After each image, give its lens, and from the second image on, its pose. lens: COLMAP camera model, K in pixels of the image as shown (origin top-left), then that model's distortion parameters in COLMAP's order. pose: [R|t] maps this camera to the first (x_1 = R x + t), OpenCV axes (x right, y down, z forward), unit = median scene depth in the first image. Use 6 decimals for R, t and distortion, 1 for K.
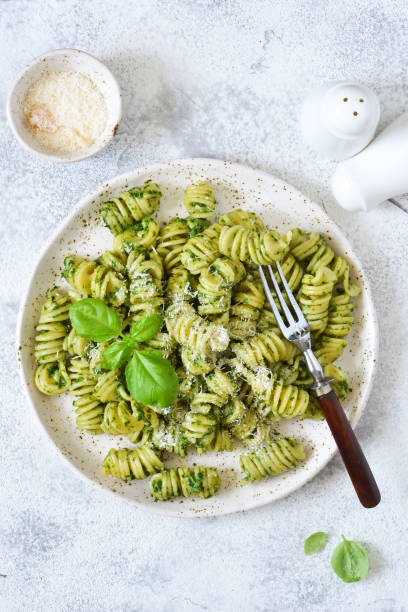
lens RADIAL K [[1641.6, 0, 205.0], [0, 1641.6, 301.7], [0, 0, 1]] dist [0.005246, 0.000000]
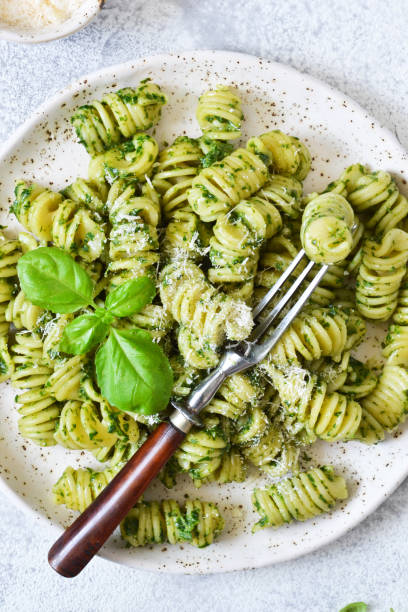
lens RADIAL K [[1641.6, 0, 204.5], [0, 1641.6, 303.9], [0, 0, 1]] dist [0.005246, 0.000000]
pose [[0.997534, 0.064156, 0.028465, -0.024062], [-0.065263, 0.997072, 0.039853, -0.009726], [-0.025825, -0.041613, 0.998800, 0.318772]]
